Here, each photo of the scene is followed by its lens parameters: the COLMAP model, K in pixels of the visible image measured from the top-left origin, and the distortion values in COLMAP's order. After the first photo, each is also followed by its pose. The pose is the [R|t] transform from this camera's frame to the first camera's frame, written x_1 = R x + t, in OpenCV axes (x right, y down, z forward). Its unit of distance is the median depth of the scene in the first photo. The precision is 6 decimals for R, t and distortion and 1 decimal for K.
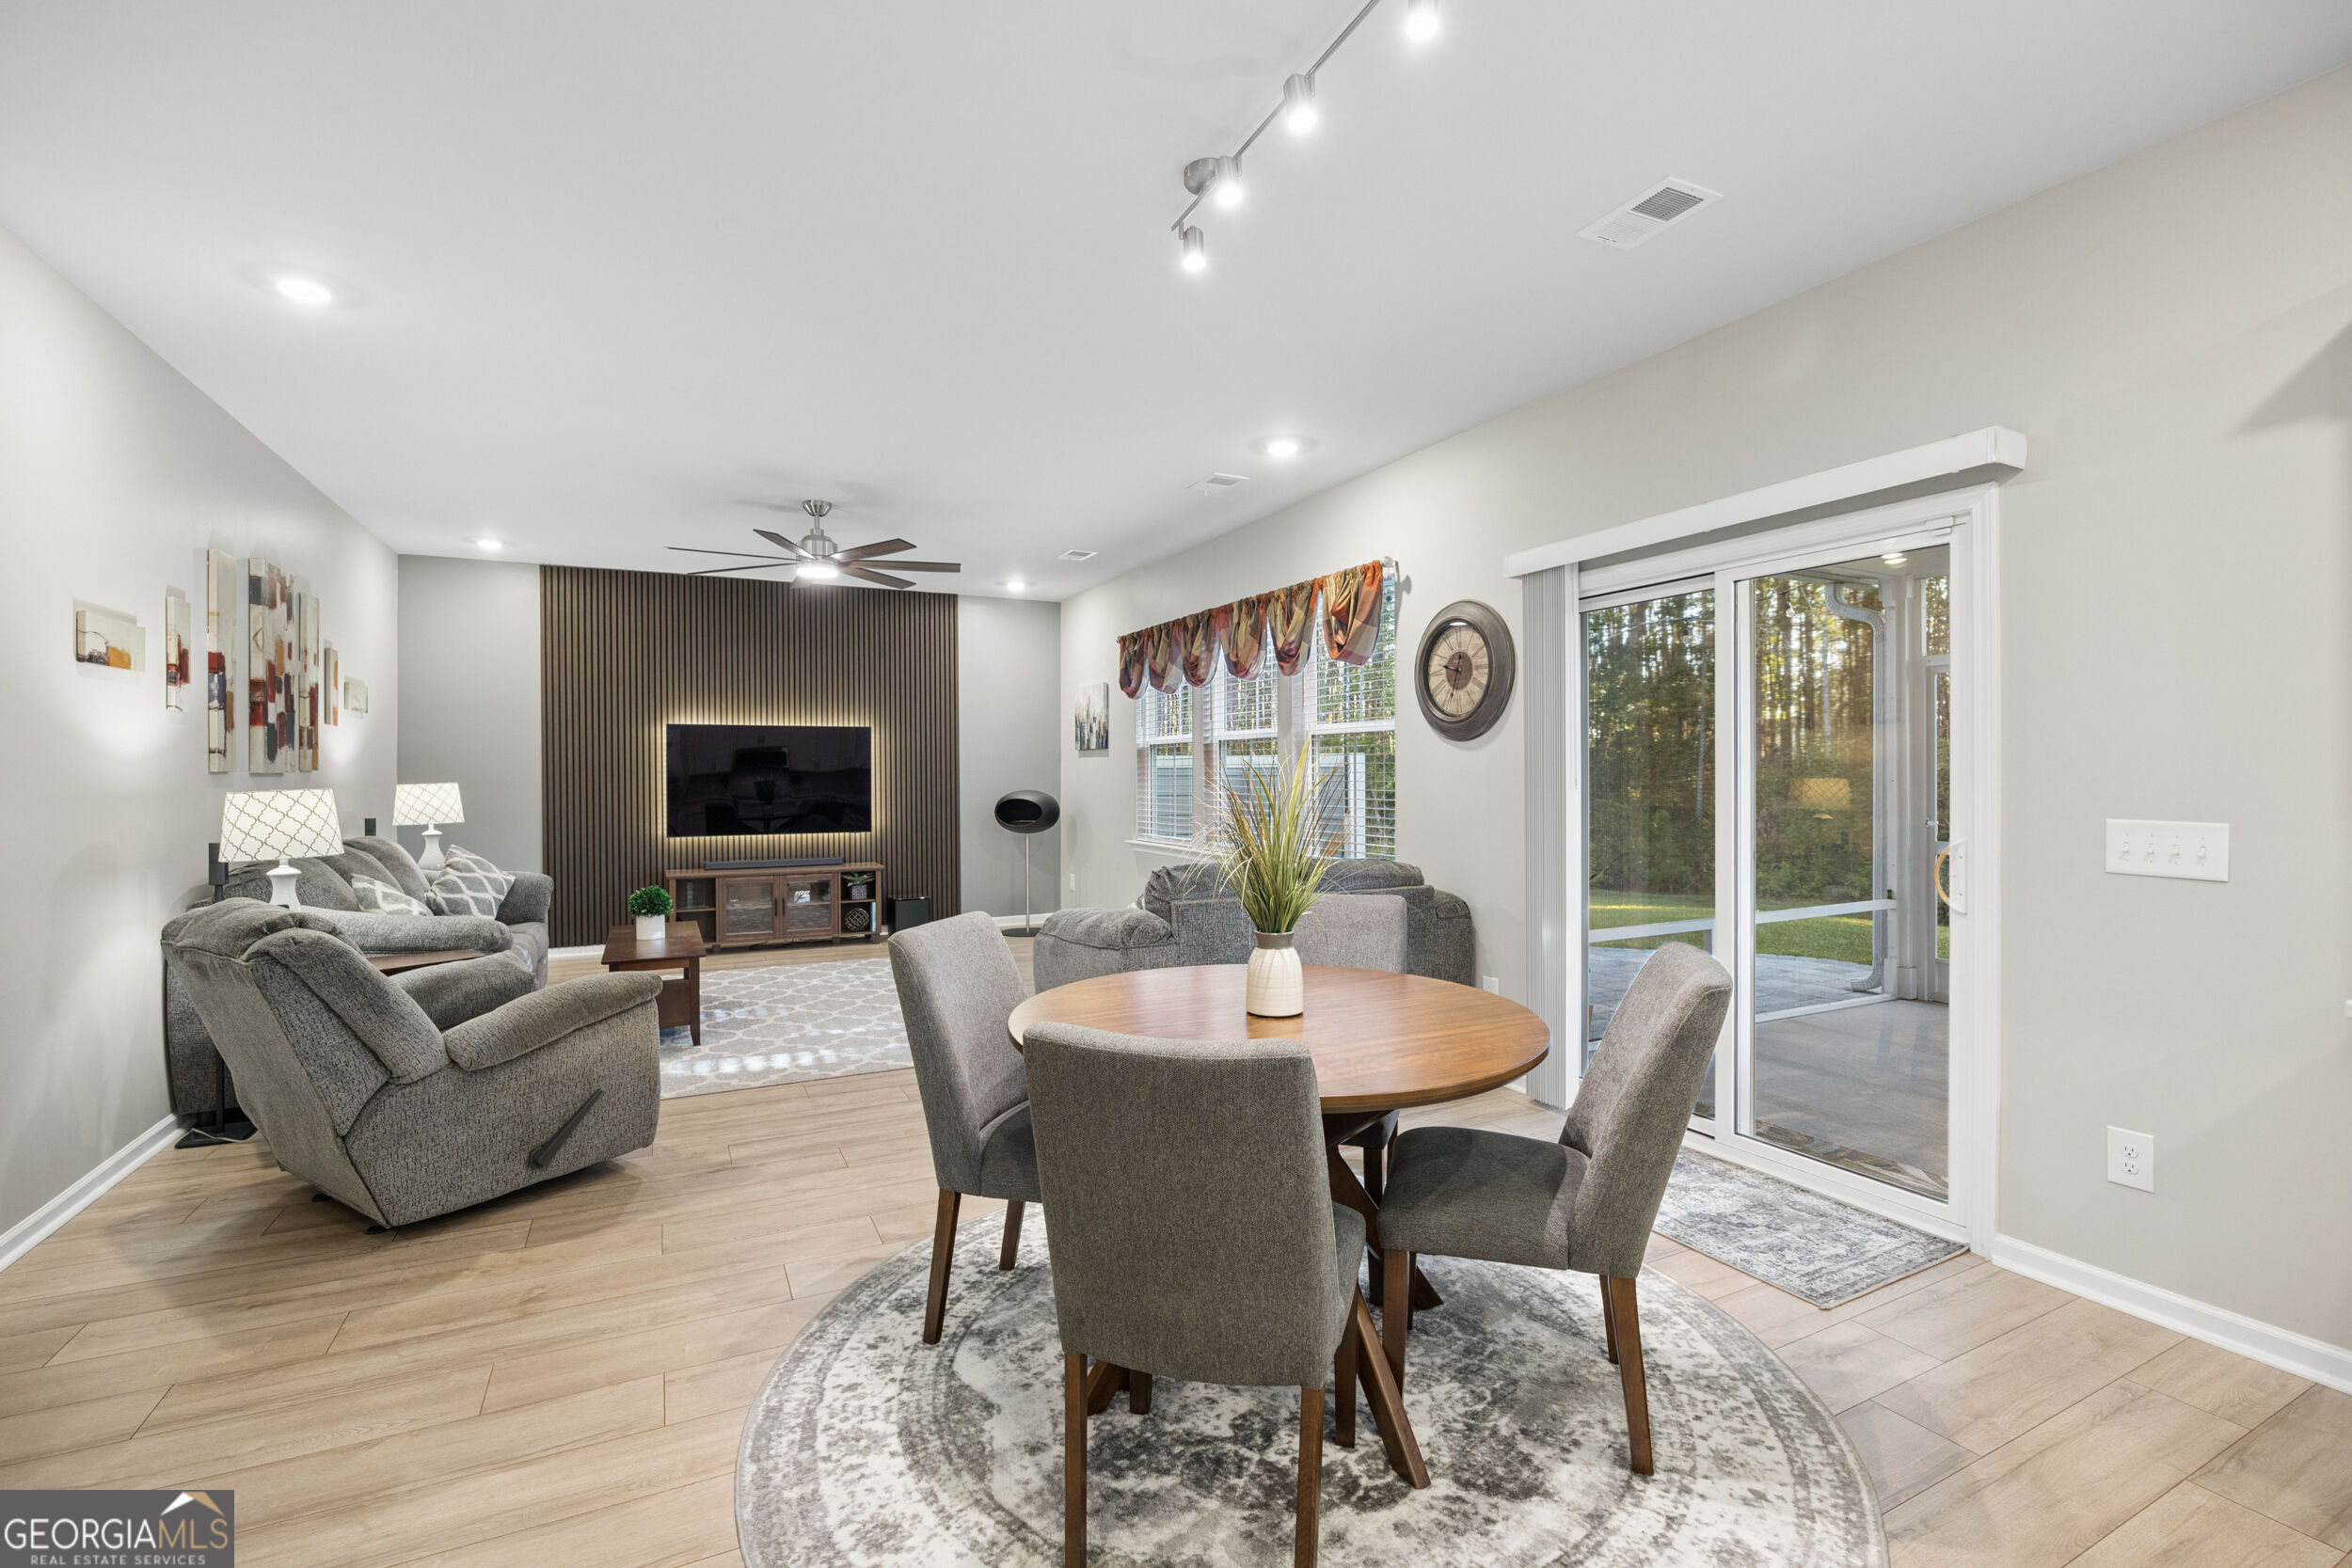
lens RADIAL K [[1039.1, 0, 1167.1], [0, 1039.1, 778.0], [0, 0, 1]] dist [-0.015988, 0.002045]
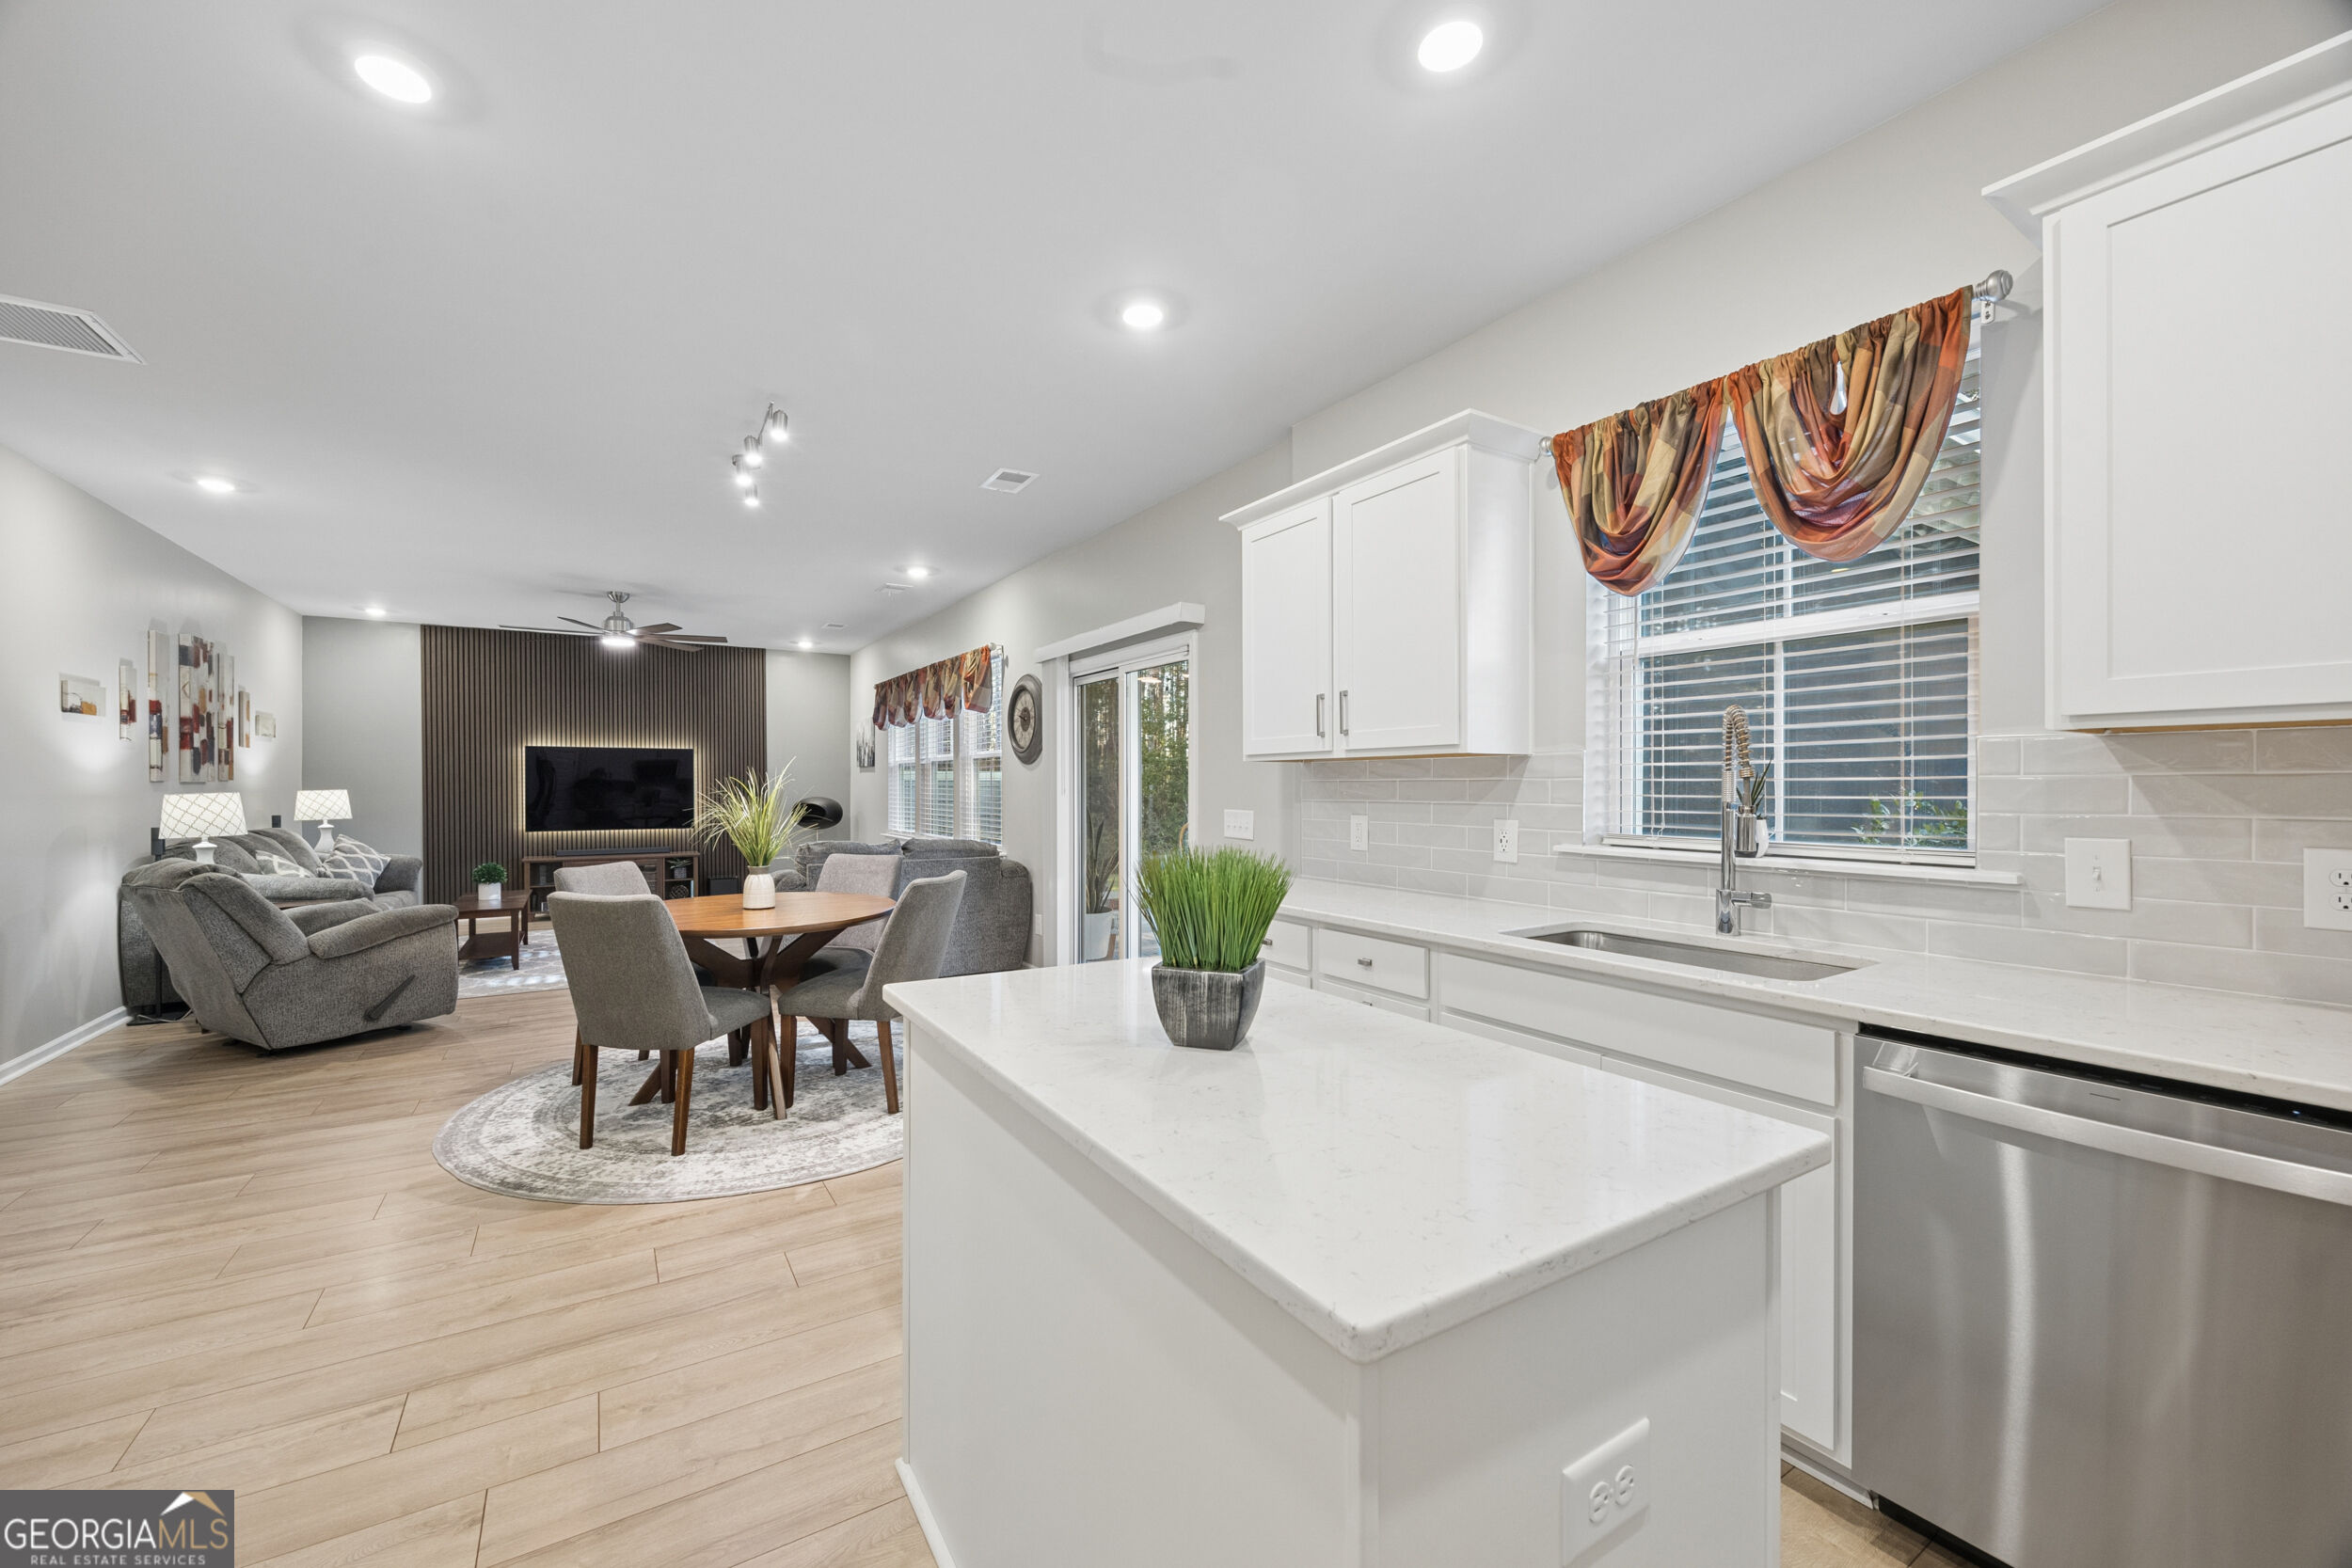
lens RADIAL K [[952.7, 0, 1182.6], [0, 952.7, 792.3], [0, 0, 1]] dist [-0.001777, -0.000440]
pose [[0.996309, 0.002911, 0.085795, 0.392076], [-0.003165, 0.999991, 0.002824, 0.001522], [-0.085786, -0.003085, 0.996309, -0.446662]]
